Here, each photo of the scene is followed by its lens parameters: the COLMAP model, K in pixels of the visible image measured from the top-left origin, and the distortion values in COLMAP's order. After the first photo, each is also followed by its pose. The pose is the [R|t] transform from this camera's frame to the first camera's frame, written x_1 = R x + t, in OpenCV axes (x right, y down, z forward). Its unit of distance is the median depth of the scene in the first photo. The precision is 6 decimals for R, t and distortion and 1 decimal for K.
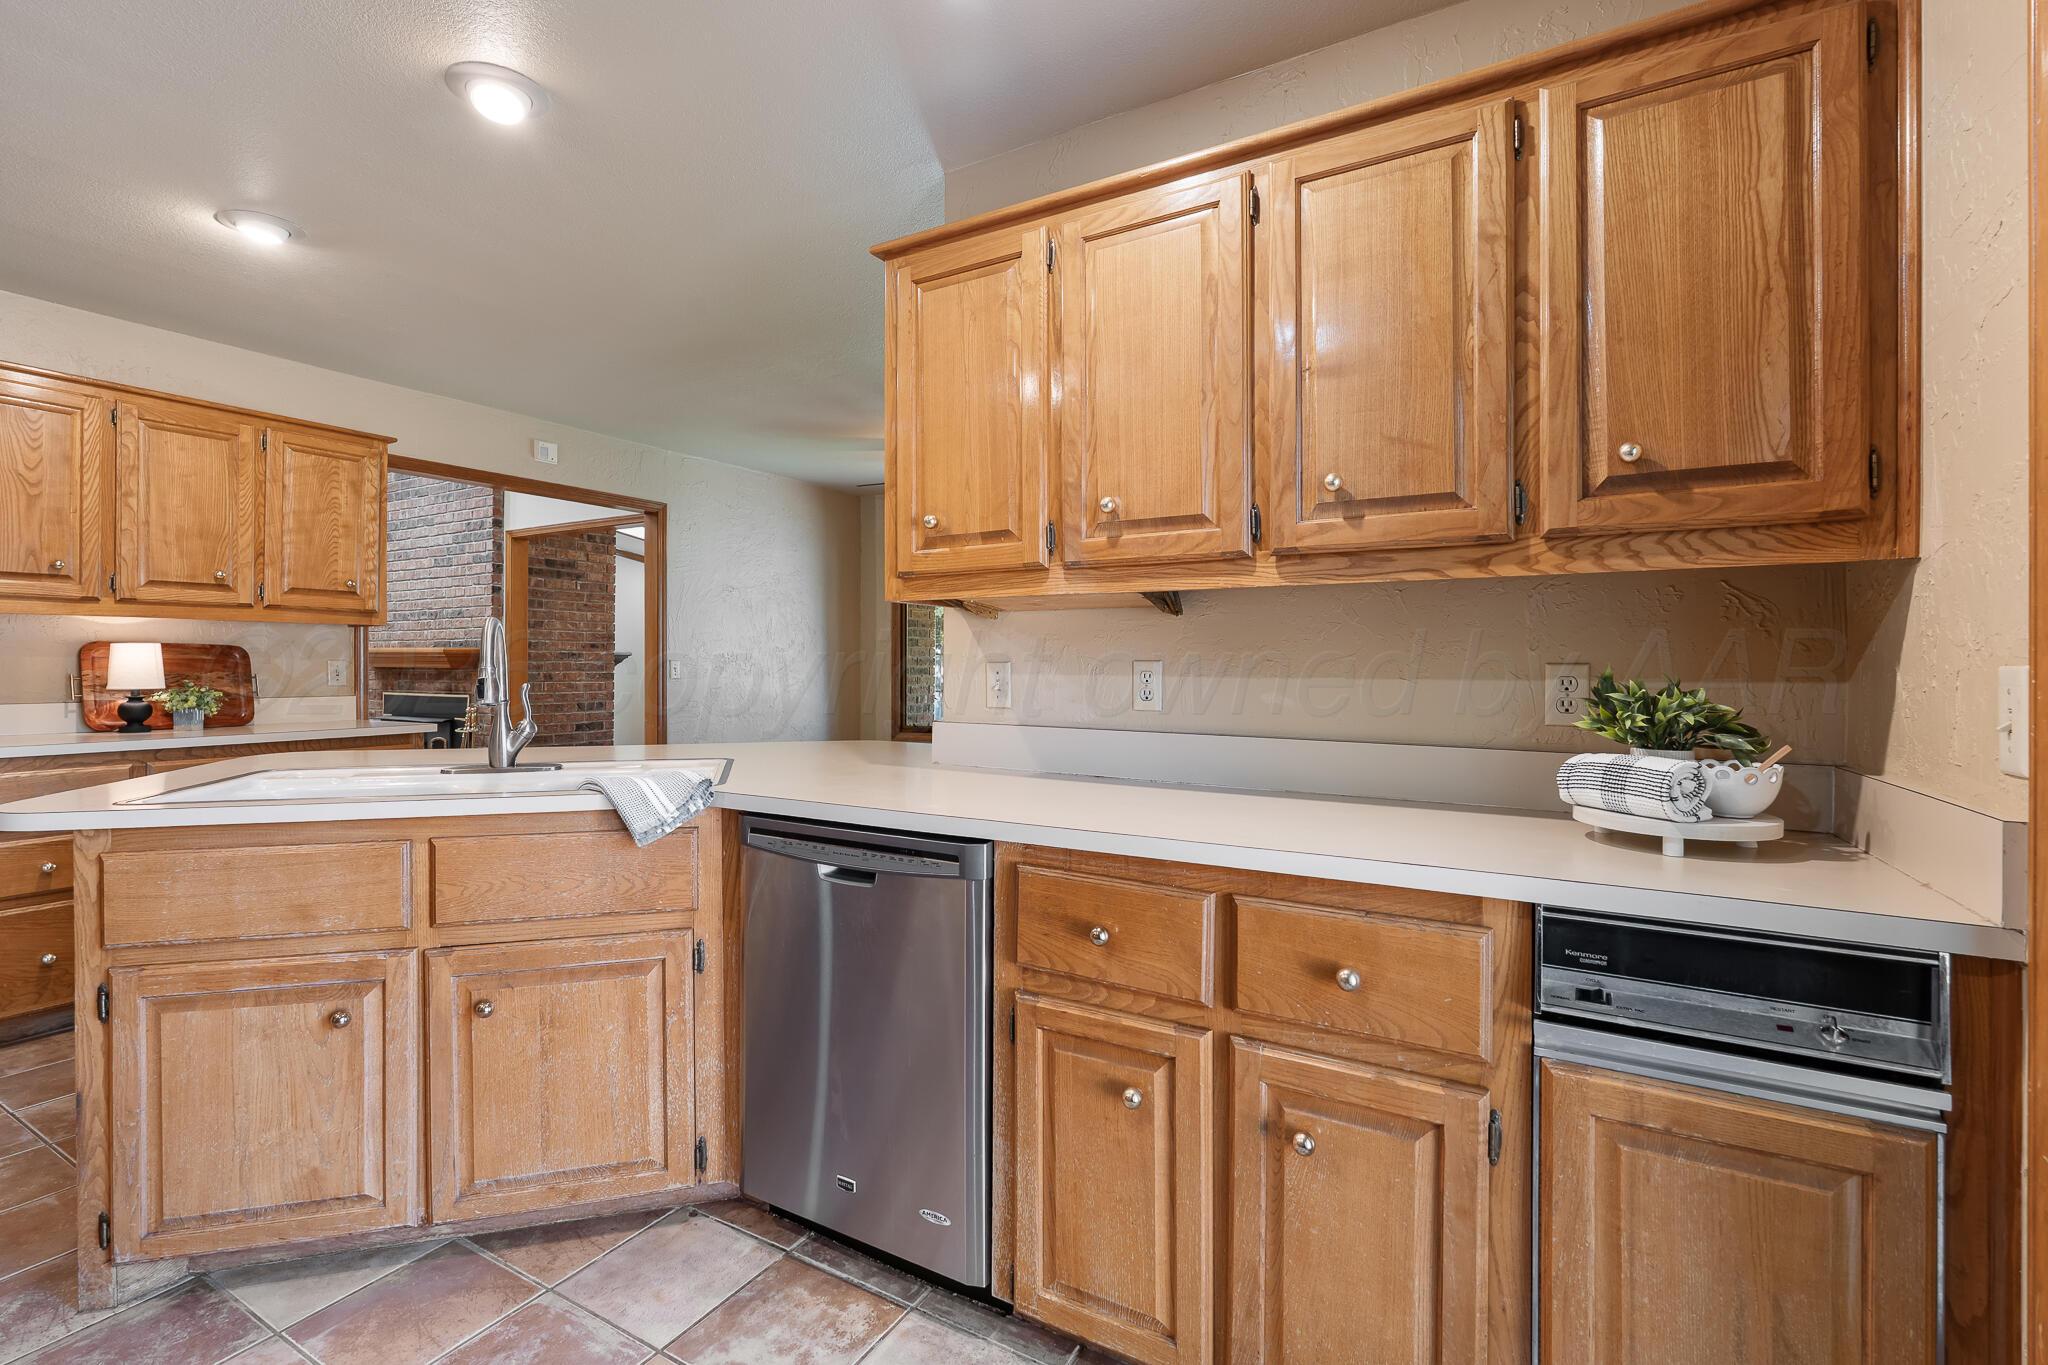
lens RADIAL K [[890.8, 0, 1025.9], [0, 890.8, 674.5], [0, 0, 1]] dist [0.001699, -0.000381]
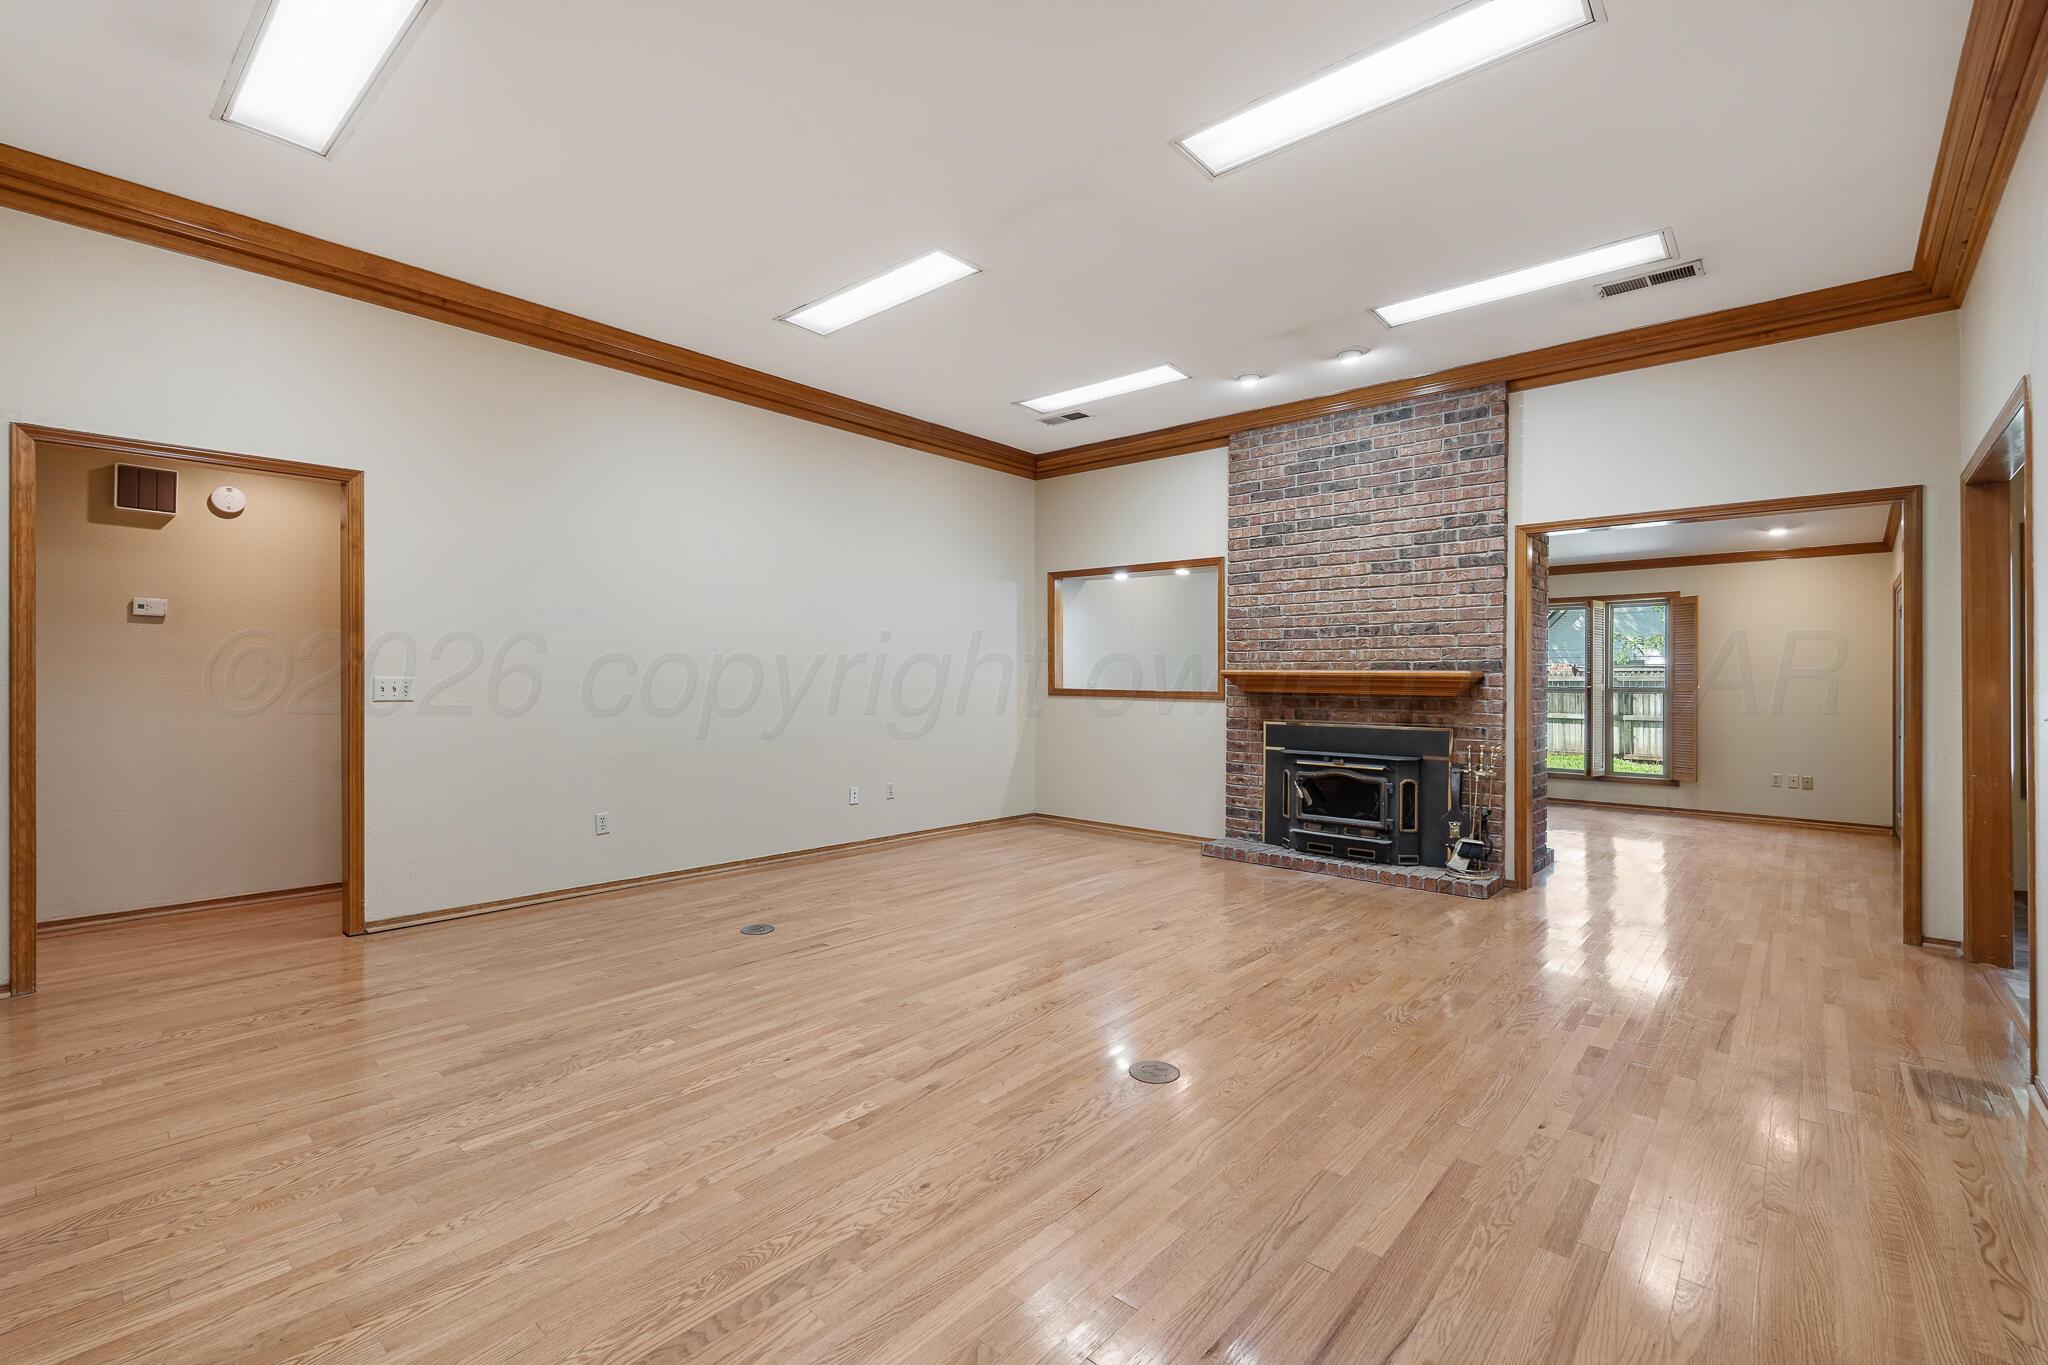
lens RADIAL K [[890.8, 0, 1029.6], [0, 890.8, 683.8], [0, 0, 1]] dist [0.001699, -0.000381]
pose [[0.980078, 0.000992, -0.198611, -0.825759], [-0.001111, 0.999999, -0.000487, -0.016406], [0.198611, 0.000698, 0.980078, 0.118092]]
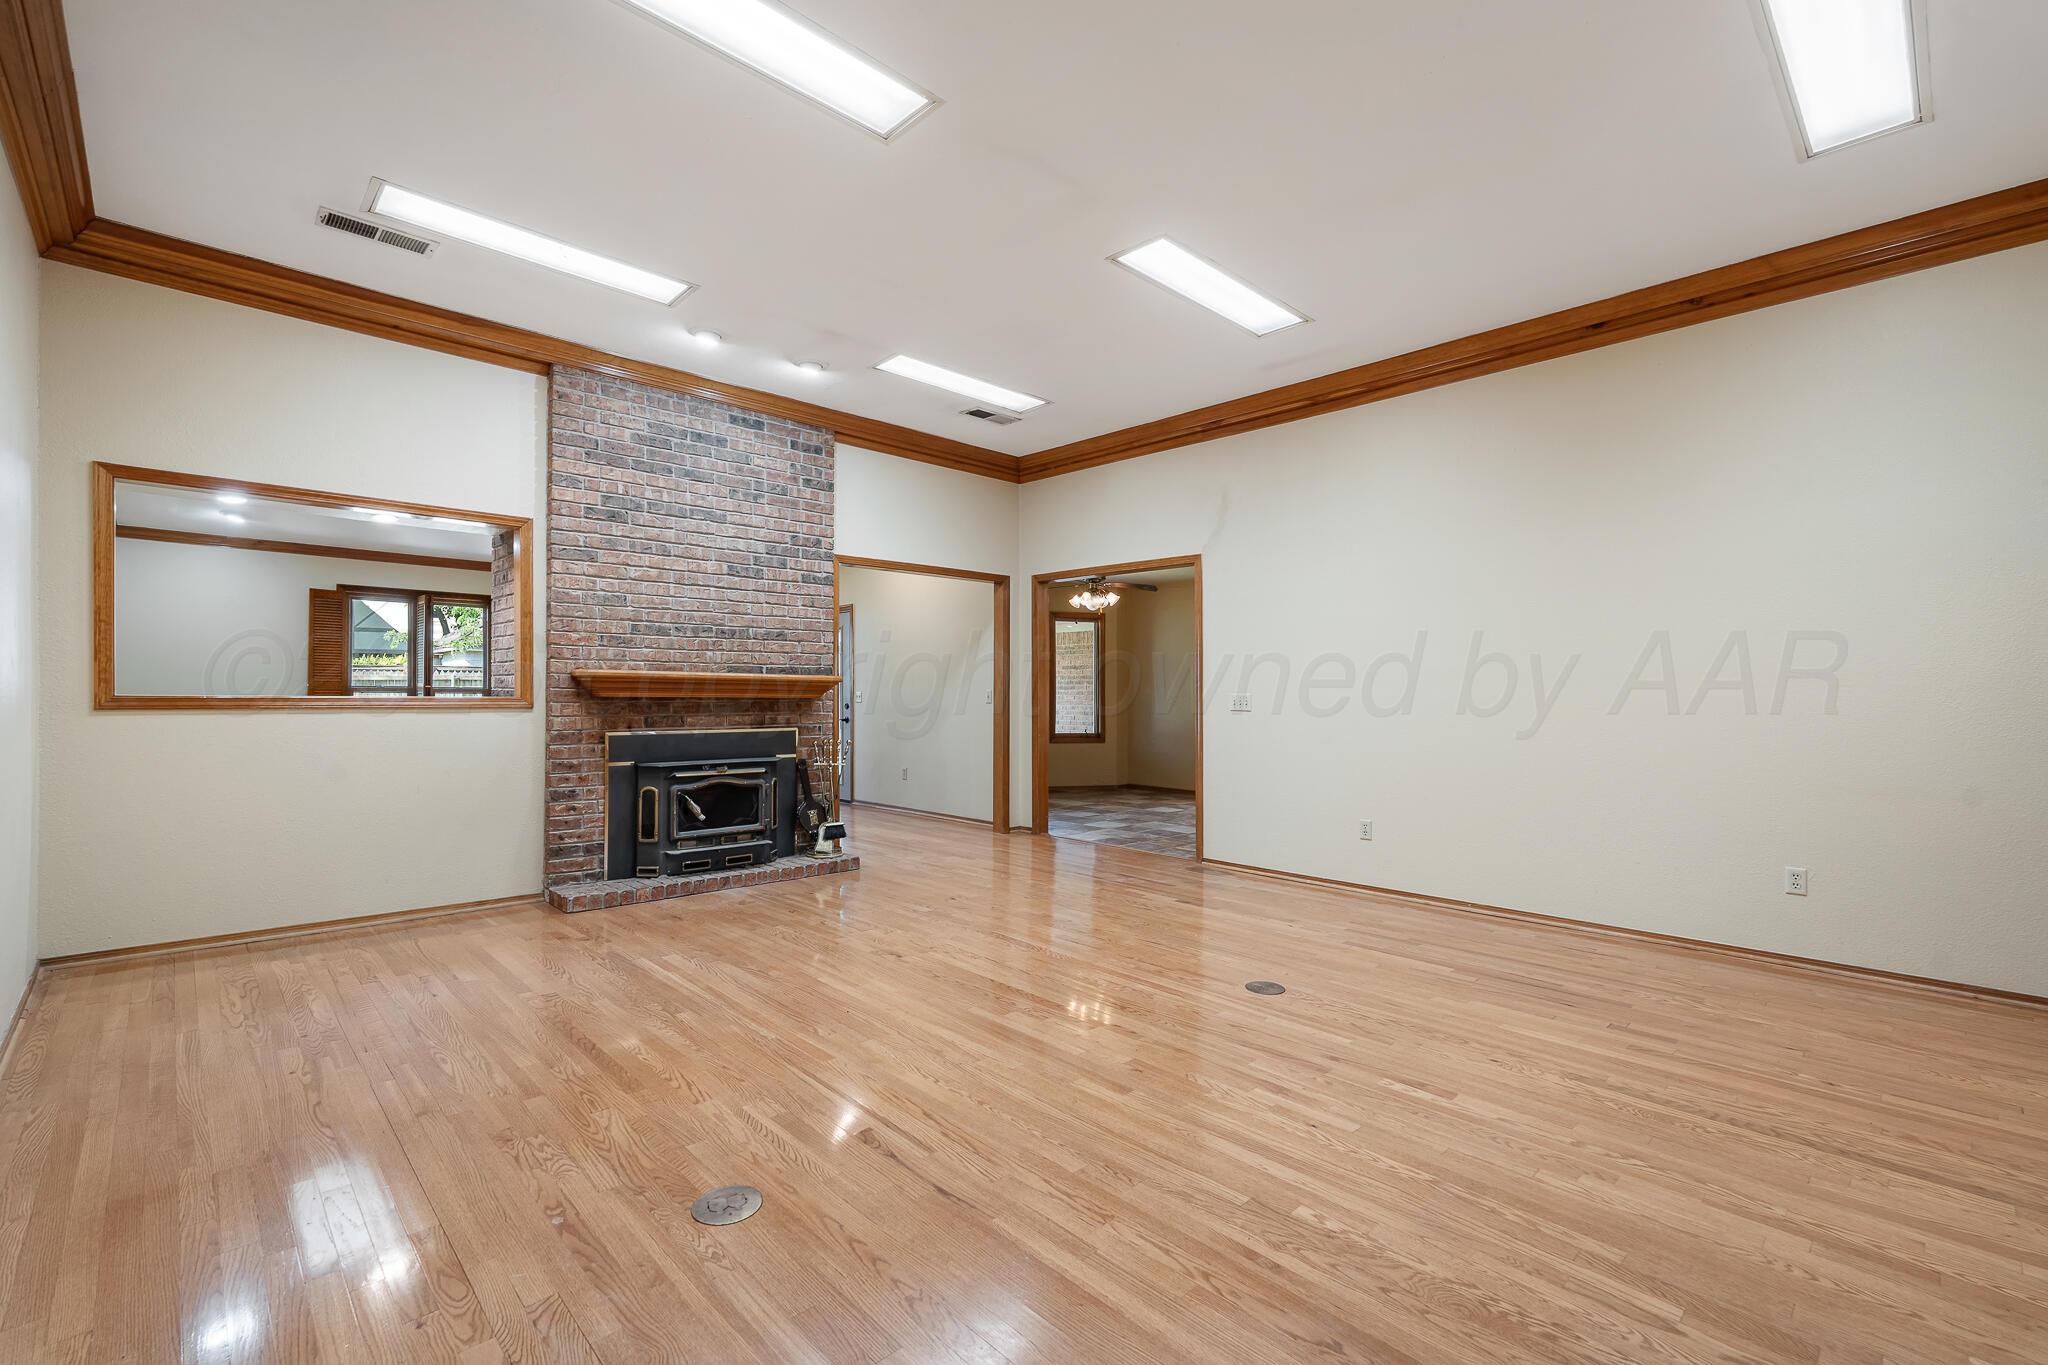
lens RADIAL K [[890.8, 0, 1025.6], [0, 890.8, 685.2], [0, 0, 1]] dist [0.001699, -0.000381]
pose [[0.286272, 0.000879, 0.958148, -1.395372], [-0.002607, 0.999997, -0.000139, -0.019502], [-0.958145, -0.002459, 0.286273, 0.509566]]
